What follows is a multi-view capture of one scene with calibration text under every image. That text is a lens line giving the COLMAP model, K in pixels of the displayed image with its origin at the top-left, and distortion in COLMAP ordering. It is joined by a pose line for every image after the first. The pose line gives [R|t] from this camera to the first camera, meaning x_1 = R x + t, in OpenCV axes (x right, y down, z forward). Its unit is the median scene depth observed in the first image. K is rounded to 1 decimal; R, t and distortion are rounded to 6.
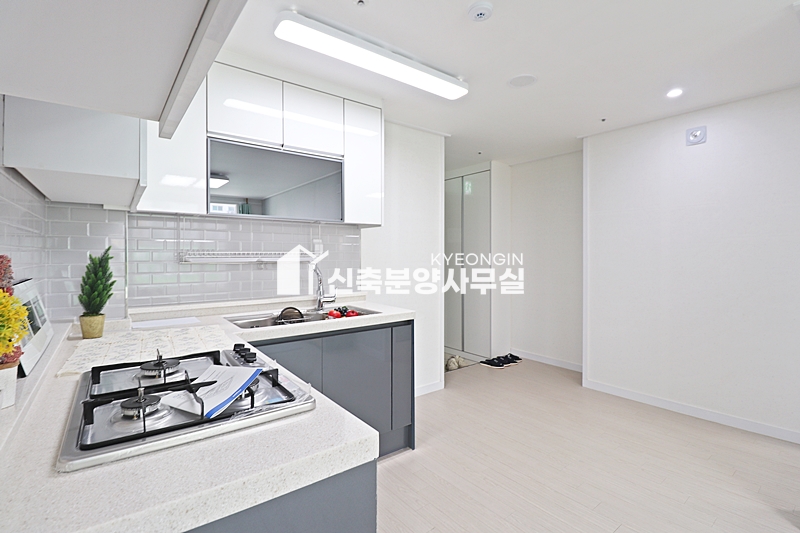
lens RADIAL K [[371.1, 0, 395.5], [0, 371.1, 260.4], [0, 0, 1]] dist [-0.009845, -0.005360]
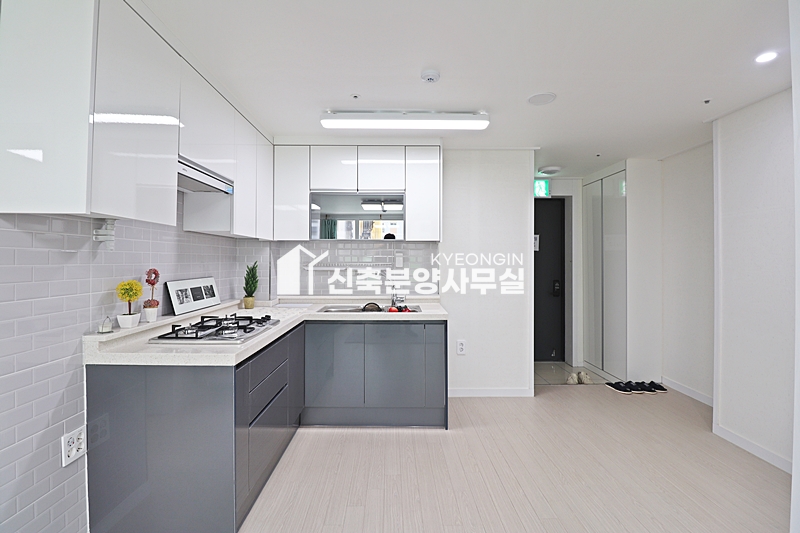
lens RADIAL K [[371.1, 0, 399.7], [0, 371.1, 257.9], [0, 0, 1]] dist [-0.009845, -0.005360]
pose [[0.803126, -0.002860, -0.595802, 0.619244], [-0.010219, 0.999775, -0.018574, -0.017079], [0.595721, 0.021006, 0.802916, -0.055101]]
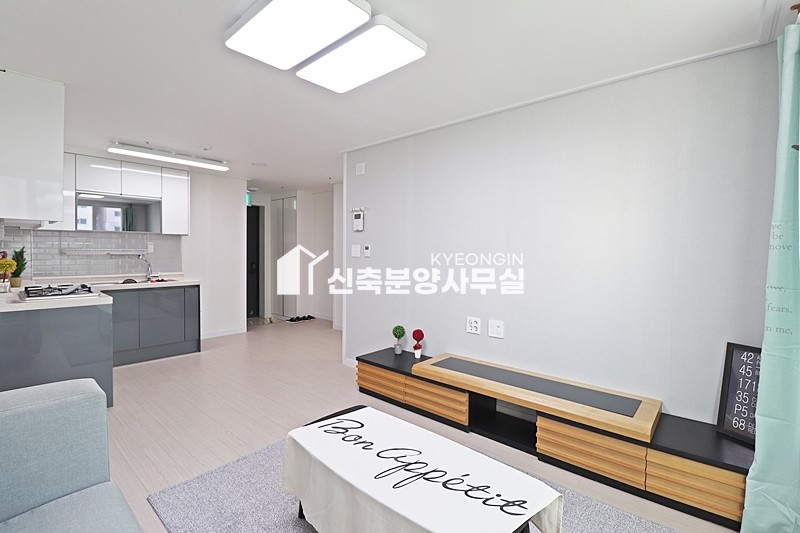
lens RADIAL K [[371.1, 0, 400.1], [0, 371.1, 262.9], [0, 0, 1]] dist [-0.009845, -0.005360]
pose [[0.980984, 0.003771, 0.194051, 0.677296], [-0.007079, 0.999841, 0.016358, 0.005878], [-0.193959, -0.017420, 0.980855, -1.060706]]
